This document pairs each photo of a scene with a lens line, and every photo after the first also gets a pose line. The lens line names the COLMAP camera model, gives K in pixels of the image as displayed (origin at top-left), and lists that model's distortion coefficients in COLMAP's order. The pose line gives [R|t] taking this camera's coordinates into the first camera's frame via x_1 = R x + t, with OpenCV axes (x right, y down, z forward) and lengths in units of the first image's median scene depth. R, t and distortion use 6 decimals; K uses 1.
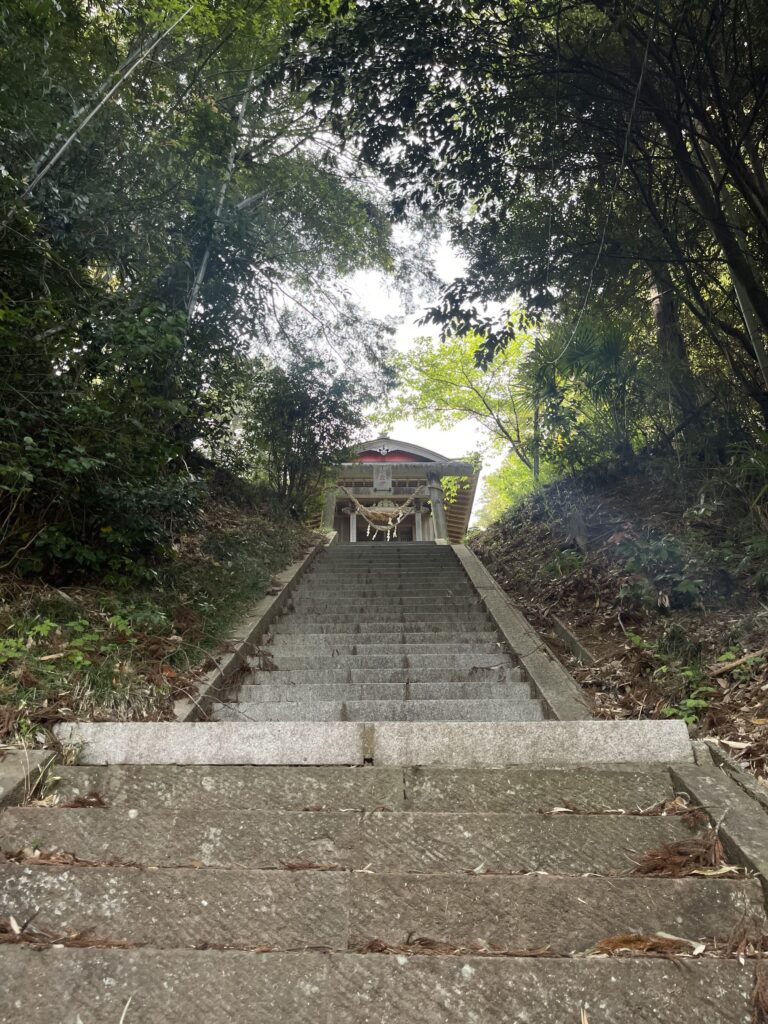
lens RADIAL K [[772.4, 0, 384.0], [0, 772.4, 512.0], [0, 0, 1]] dist [0.089174, 0.000196]
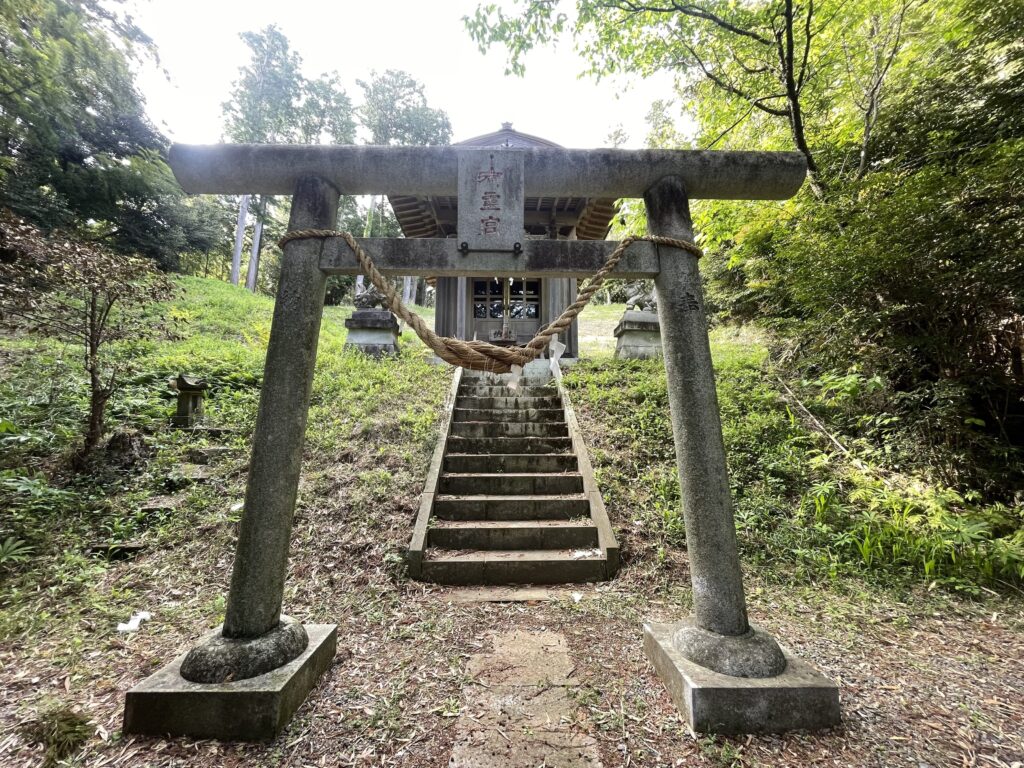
lens RADIAL K [[411.8, 0, 512.0], [0, 411.8, 384.0], [0, 0, 1]] dist [0.000864, -0.000113]
pose [[0.999720, 0.018532, 0.014743, 0.004035], [-0.022859, 0.917815, 0.396349, -0.037648], [-0.006186, -0.396575, 0.917982, 0.737138]]
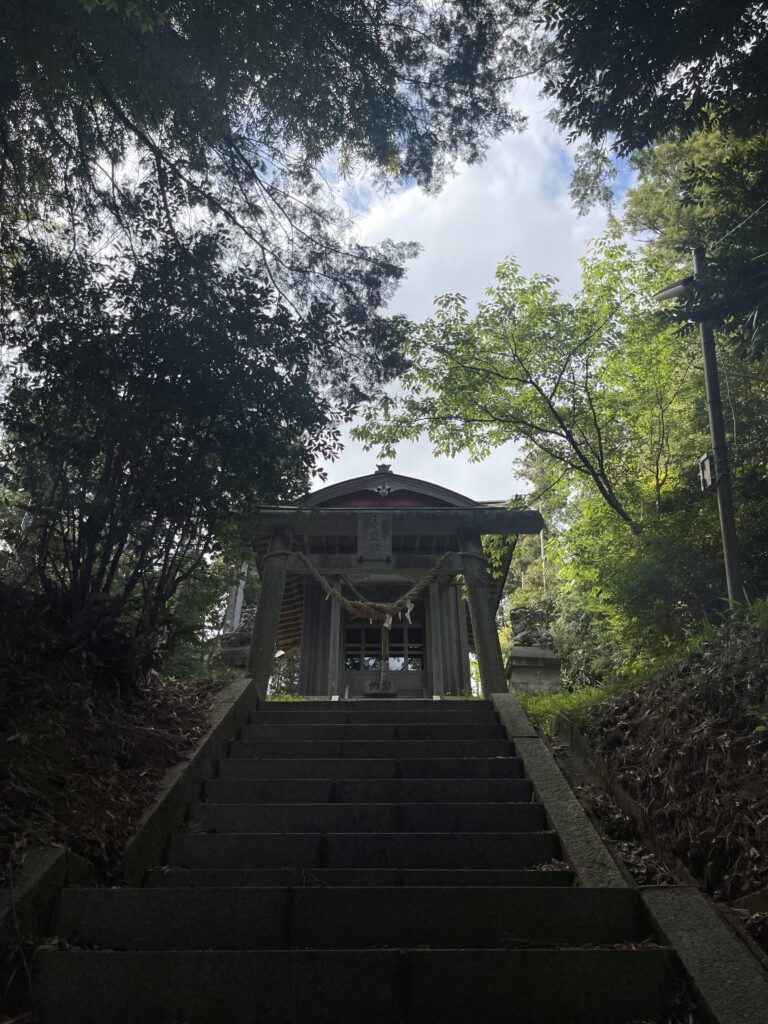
lens RADIAL K [[772.4, 0, 384.0], [0, 772.4, 512.0], [0, 0, 1]] dist [0.089174, 0.000196]
pose [[0.999921, 0.010000, -0.007635, 0.007464], [-0.010414, 0.998368, -0.056150, -0.027293], [0.007061, 0.056225, 0.998393, 0.405743]]
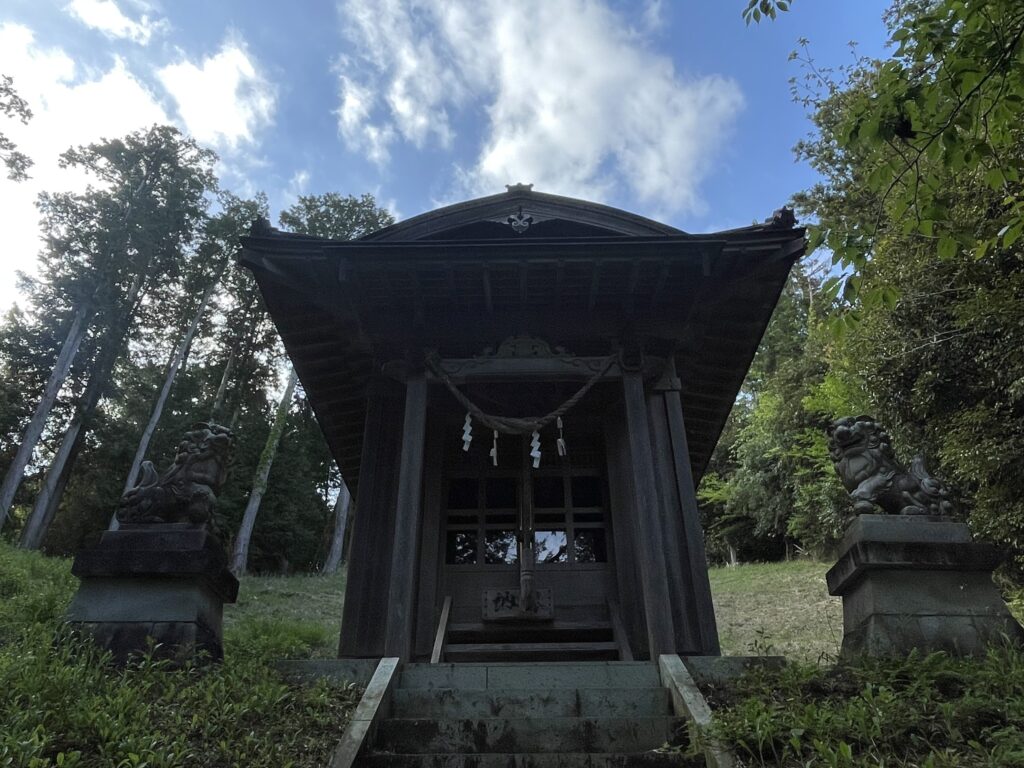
lens RADIAL K [[752.6, 0, 512.0], [0, 752.6, 384.0], [0, 0, 1]] dist [0.028110, -0.062582]
pose [[0.999618, -0.006243, -0.026917, 0.006753], [0.005144, 0.999157, -0.040721, 0.020605], [0.027148, 0.040567, 0.998808, 0.870817]]
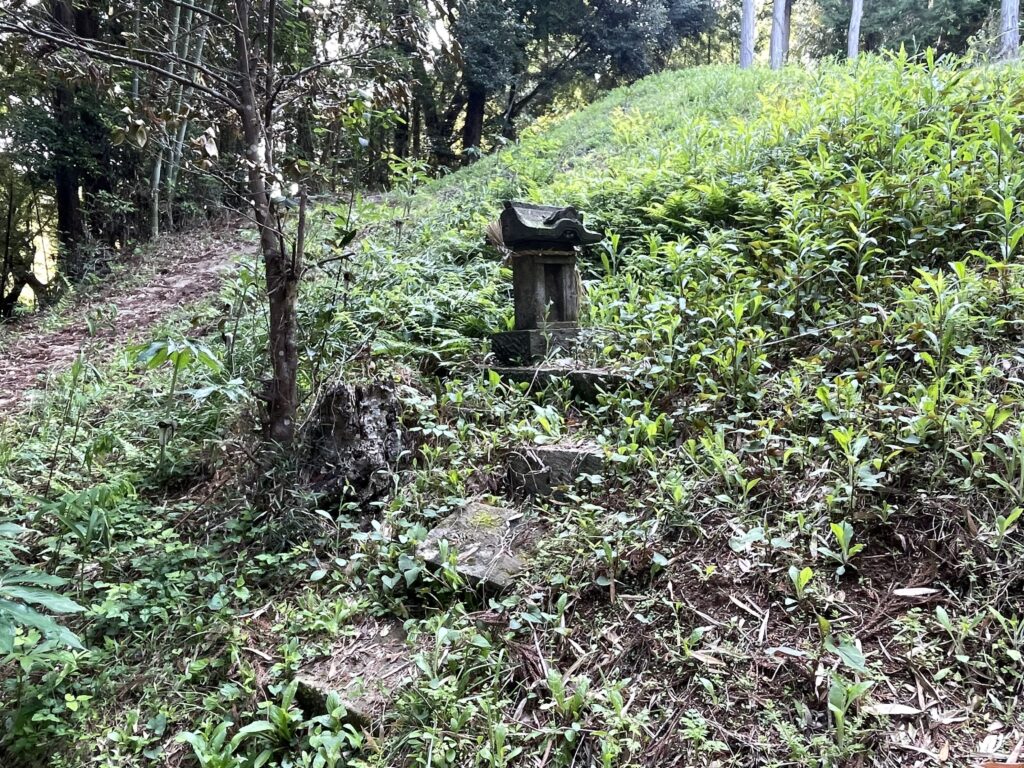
lens RADIAL K [[734.0, 0, 512.0], [0, 734.0, 384.0], [0, 0, 1]] dist [0.006745, 0.001656]
pose [[0.608091, 0.049486, -0.792323, -0.088546], [0.386388, 0.853412, 0.349846, 0.051226], [0.693491, -0.518883, 0.499831, 0.898122]]
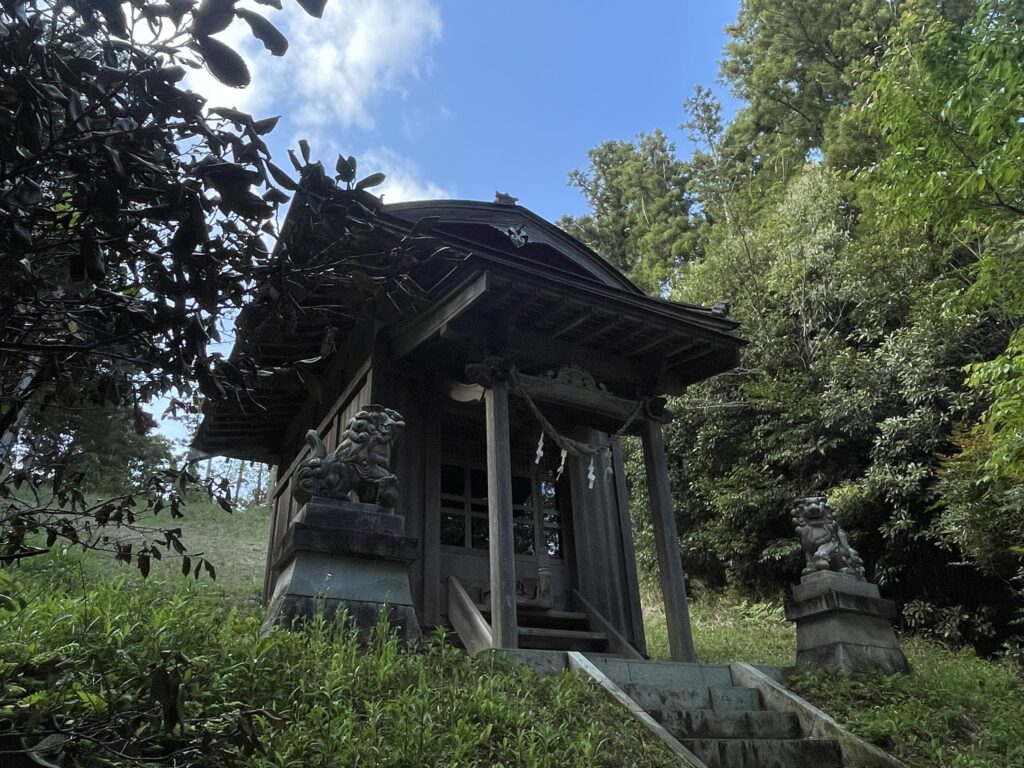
lens RADIAL K [[752.6, 0, 512.0], [0, 752.6, 384.0], [0, 0, 1]] dist [0.028110, -0.062582]
pose [[0.880878, 0.217742, 0.420289, -0.211875], [-0.230784, 0.972794, -0.020285, 0.008077], [-0.413272, -0.079128, 0.907163, 0.866519]]
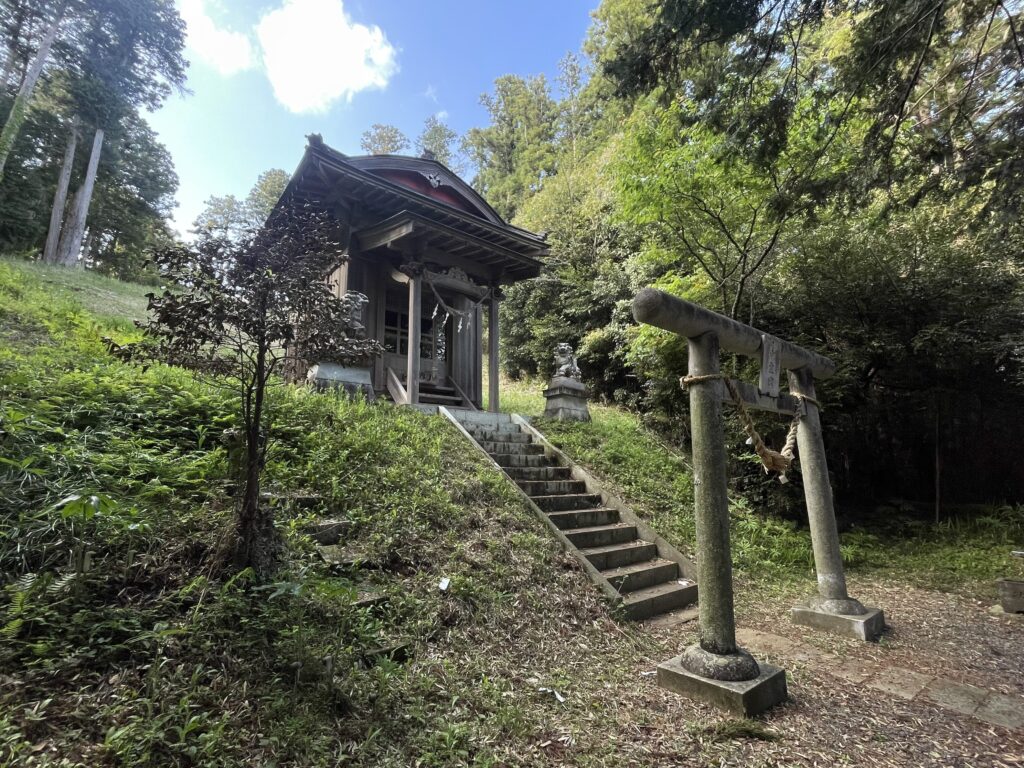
lens RADIAL K [[476.3, 0, 512.0], [0, 476.3, 384.0], [0, 0, 1]] dist [-0.001853, -0.000265]
pose [[0.776812, 0.130542, 0.616053, -0.266447], [-0.331291, 0.916676, 0.223497, -0.040638], [-0.535546, -0.377708, 0.755333, 0.756752]]
